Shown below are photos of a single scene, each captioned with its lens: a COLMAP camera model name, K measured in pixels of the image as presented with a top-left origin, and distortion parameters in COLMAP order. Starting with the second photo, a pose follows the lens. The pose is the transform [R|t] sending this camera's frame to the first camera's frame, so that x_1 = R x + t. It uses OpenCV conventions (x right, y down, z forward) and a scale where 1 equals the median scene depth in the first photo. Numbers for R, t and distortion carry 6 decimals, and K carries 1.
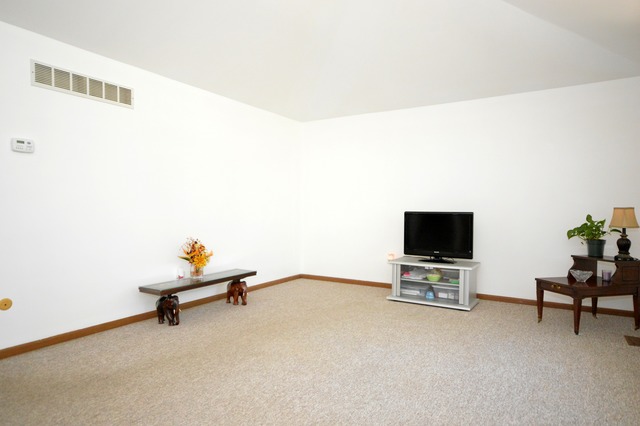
lens RADIAL K [[393.6, 0, 320.0], [0, 393.6, 213.0], [0, 0, 1]] dist [0.005451, 0.001260]
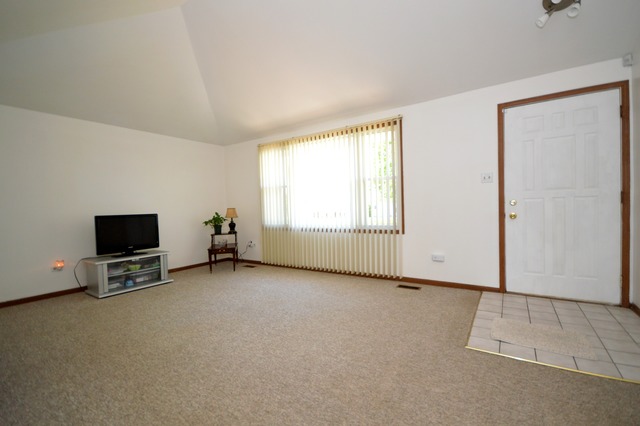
lens RADIAL K [[284.3, 0, 320.0], [0, 284.3, 213.0], [0, 0, 1]] dist [0.000609, -0.000053]
pose [[0.041361, -0.030358, 0.998683, -0.687914], [0.043601, 0.998641, 0.028551, -0.009656], [-0.998192, 0.042363, 0.042629, 0.436008]]
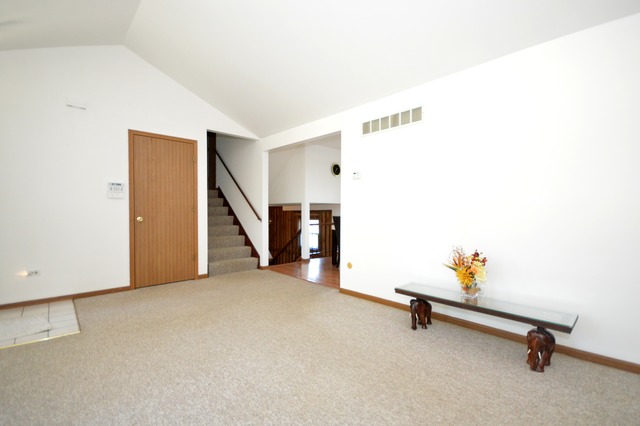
lens RADIAL K [[284.3, 0, 320.0], [0, 284.3, 213.0], [0, 0, 1]] dist [0.000609, -0.000053]
pose [[-0.264243, 0.003636, -0.964449, 0.364784], [-0.012205, 0.999900, 0.007113, -0.010885], [0.964379, 0.013650, -0.264172, 0.903143]]
